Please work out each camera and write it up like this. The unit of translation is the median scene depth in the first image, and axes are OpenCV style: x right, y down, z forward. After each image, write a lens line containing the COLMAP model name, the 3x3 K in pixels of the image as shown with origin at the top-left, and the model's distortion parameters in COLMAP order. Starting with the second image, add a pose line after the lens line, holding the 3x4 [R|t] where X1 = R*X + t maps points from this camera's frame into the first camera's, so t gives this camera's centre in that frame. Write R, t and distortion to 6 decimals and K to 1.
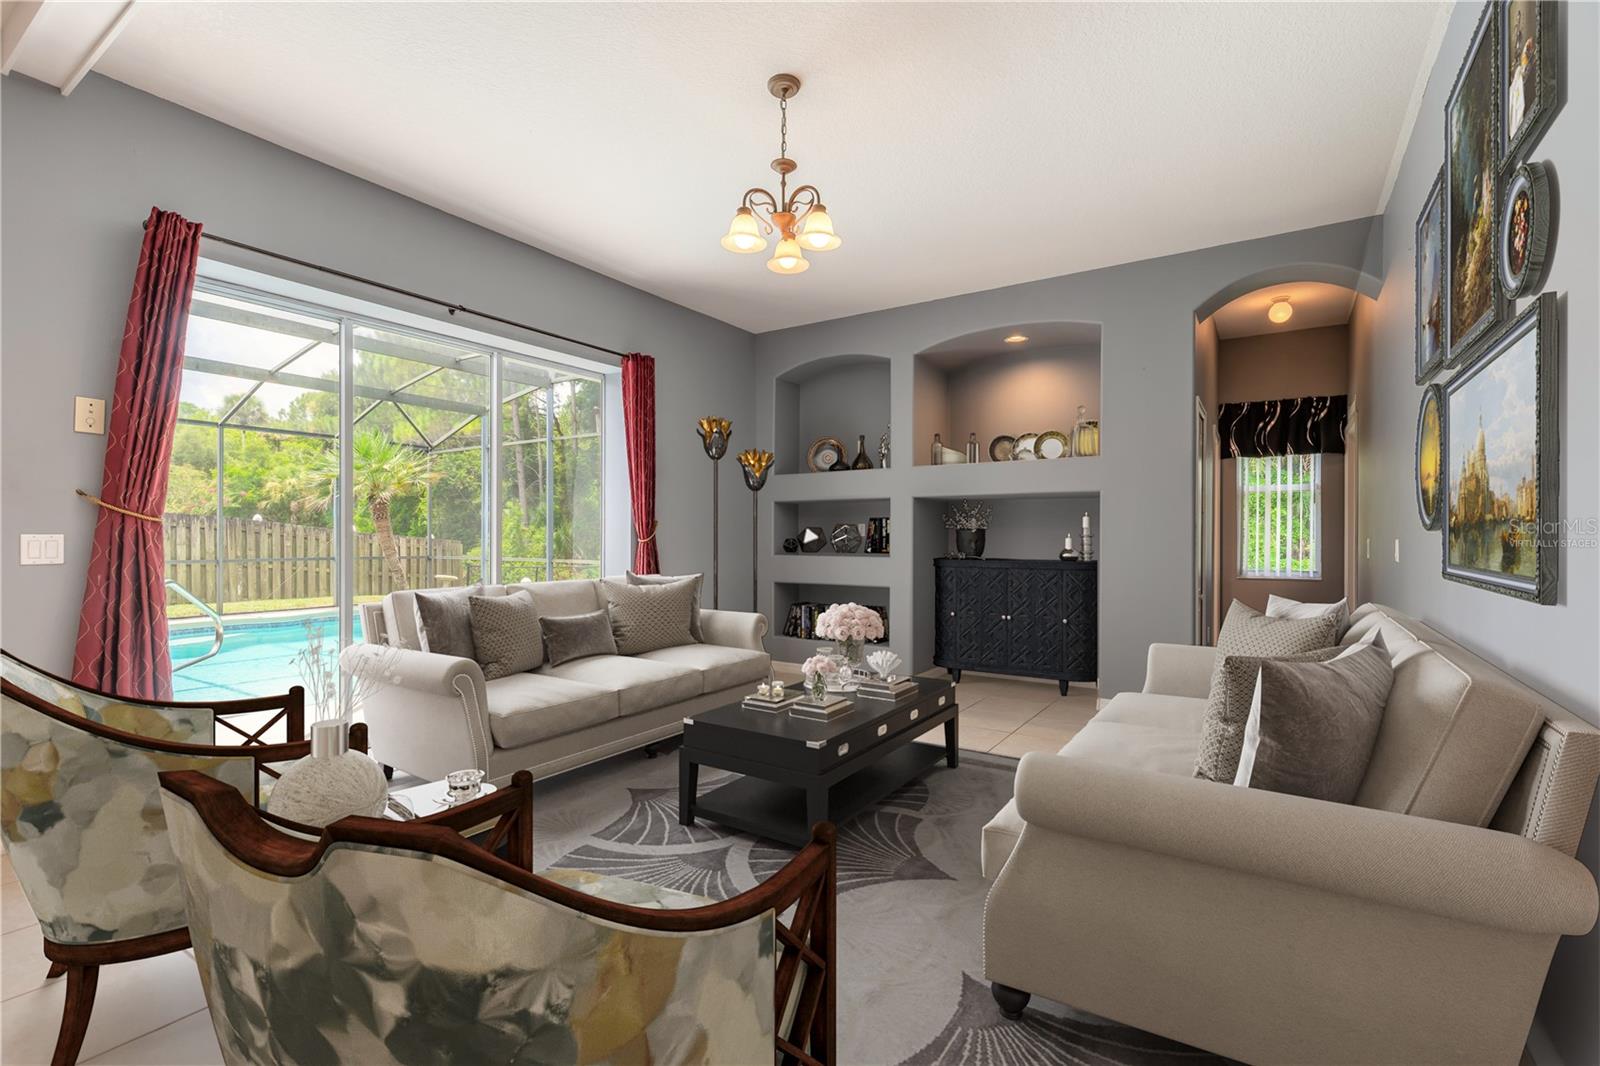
lens RADIAL K [[718.6, 0, 797.2], [0, 718.6, 537.6], [0, 0, 1]] dist [0.001751, -0.001212]
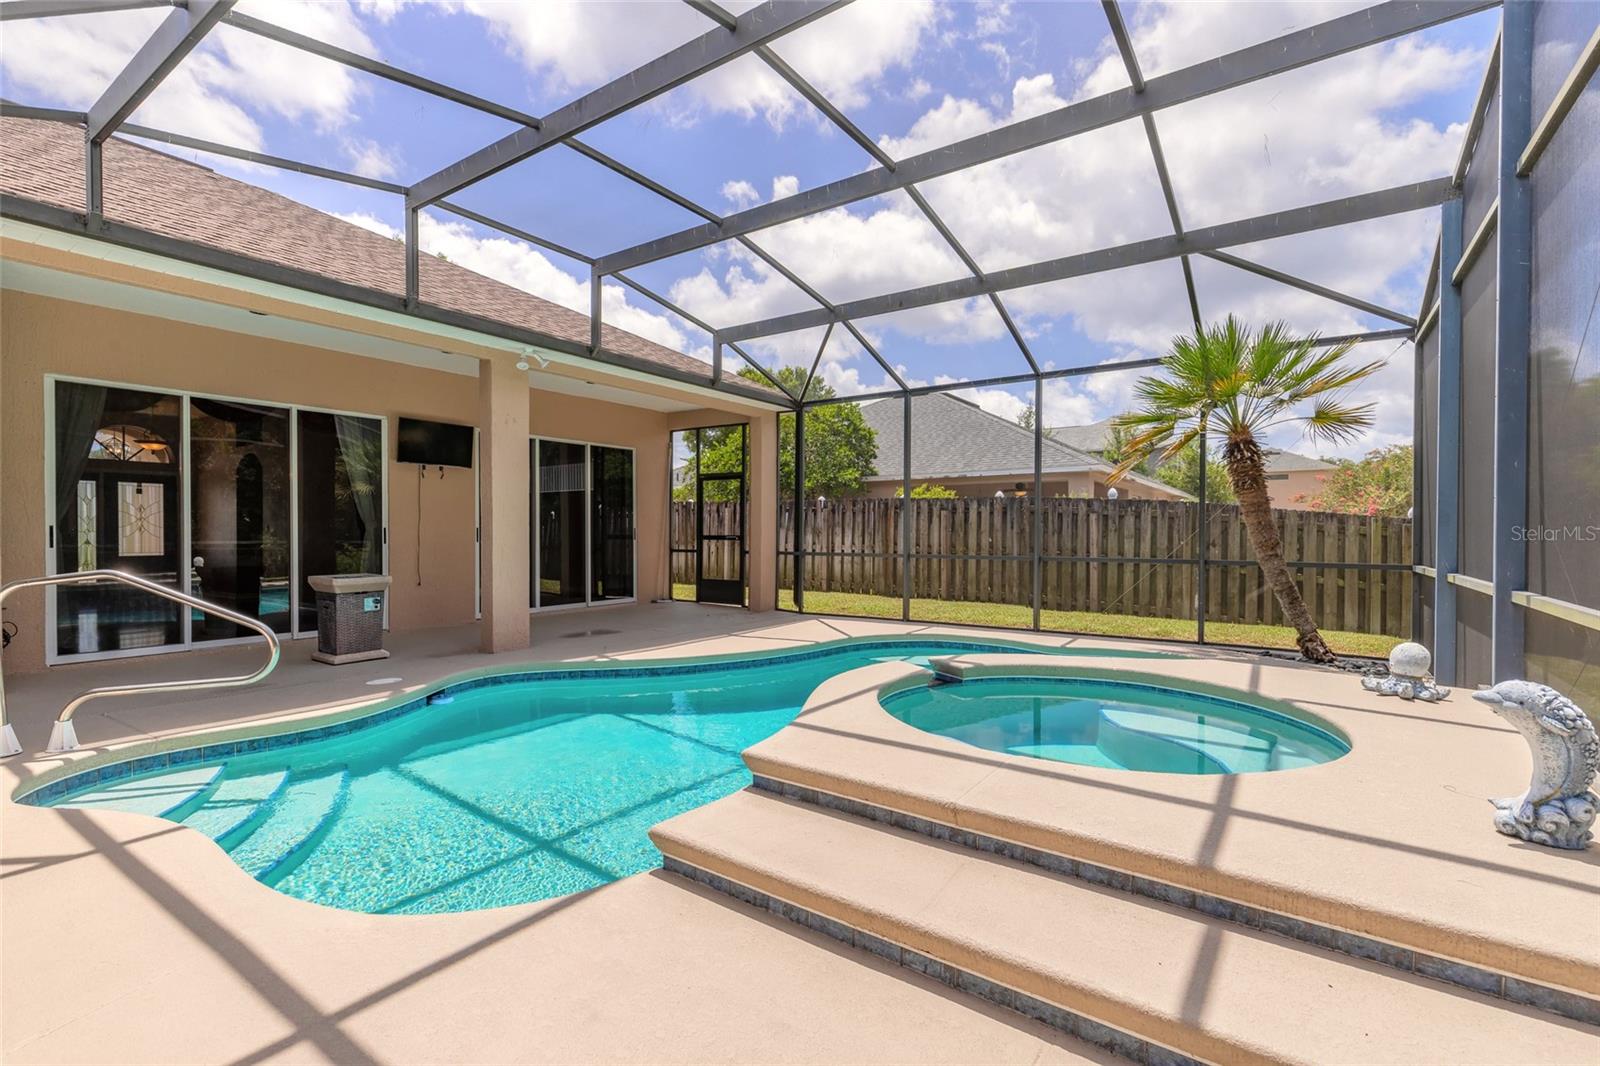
lens RADIAL K [[718.6, 0, 797.2], [0, 718.6, 537.6], [0, 0, 1]] dist [0.001751, -0.001212]
pose [[-0.026728, 0.002637, -0.999639, -0.041061], [-0.000765, 0.999996, 0.002658, 0.007386], [0.999642, 0.000836, -0.026726, 0.654606]]
